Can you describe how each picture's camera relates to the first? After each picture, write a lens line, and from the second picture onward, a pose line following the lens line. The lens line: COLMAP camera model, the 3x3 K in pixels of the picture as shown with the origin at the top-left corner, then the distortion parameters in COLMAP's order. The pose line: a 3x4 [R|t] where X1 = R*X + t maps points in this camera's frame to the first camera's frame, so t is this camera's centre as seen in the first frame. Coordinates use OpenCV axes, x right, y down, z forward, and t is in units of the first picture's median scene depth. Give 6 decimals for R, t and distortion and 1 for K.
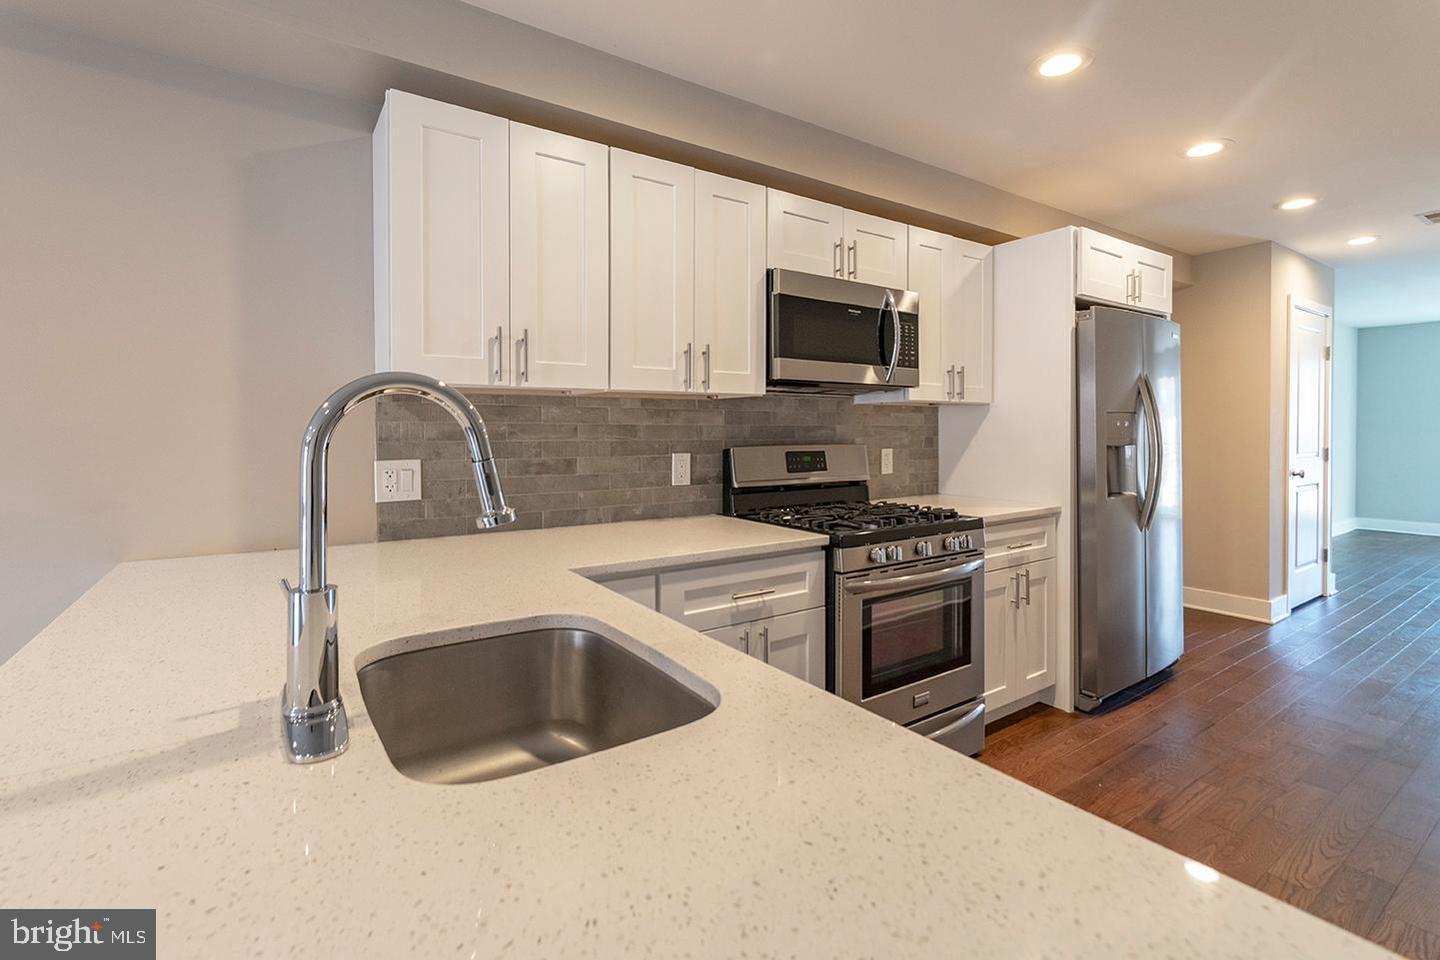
lens RADIAL K [[640.1, 0, 723.4], [0, 640.1, 422.8], [0, 0, 1]] dist [-0.001481, 0.000102]
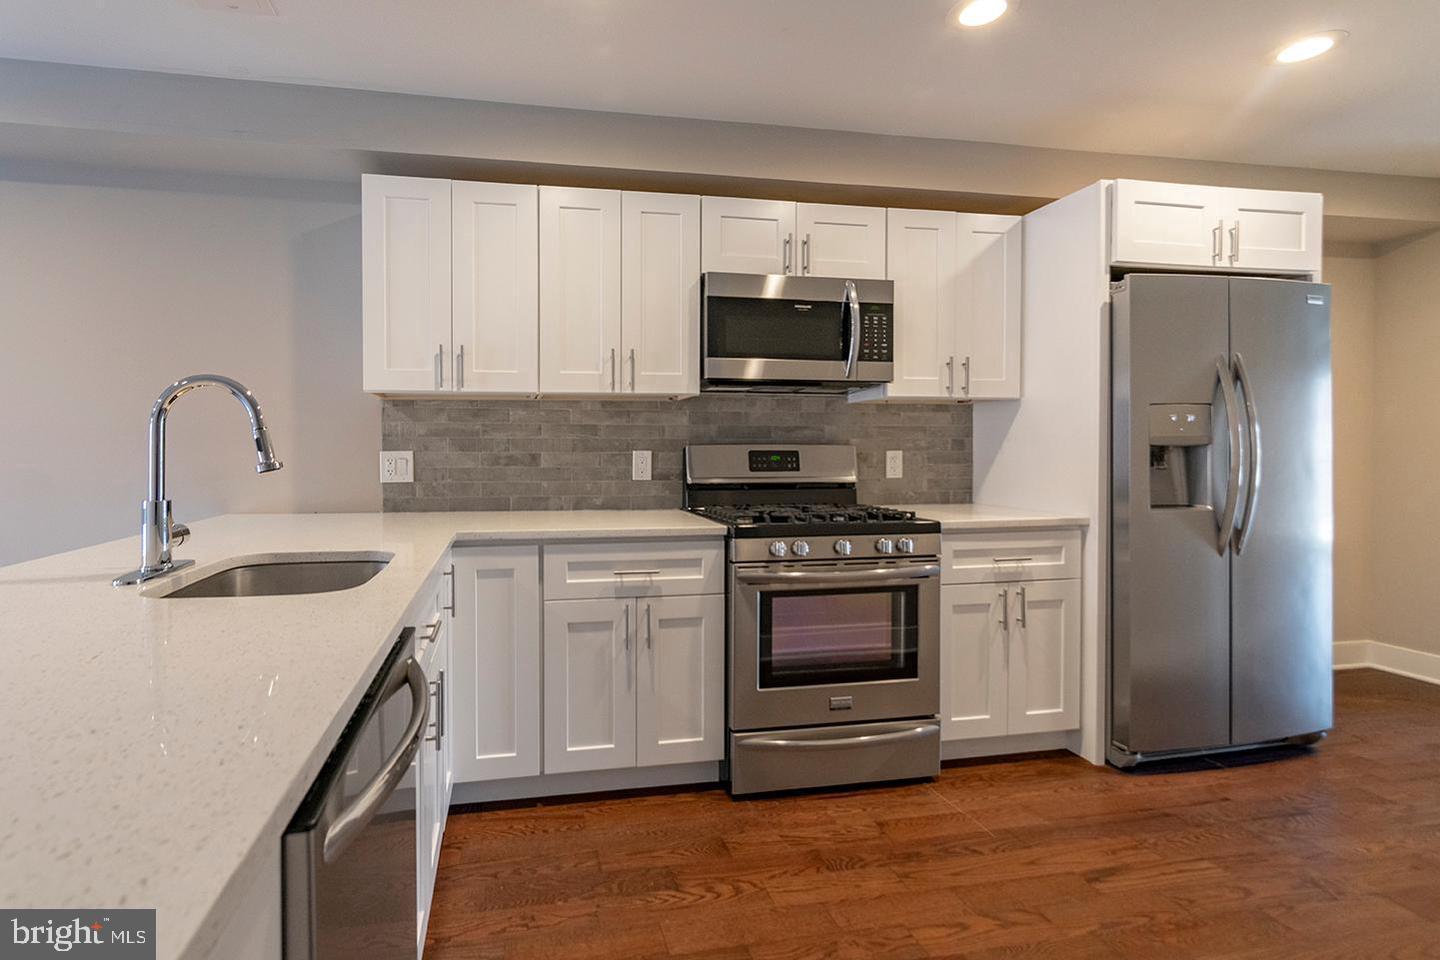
lens RADIAL K [[704.0, 0, 719.0], [0, 704.0, 448.4], [0, 0, 1]] dist [-0.000146, -0.000329]
pose [[0.914663, -0.004278, -0.404195, 0.528892], [0.004679, 0.999989, 0.000004, 0.043292], [0.404191, -0.001895, 0.914673, -0.041999]]
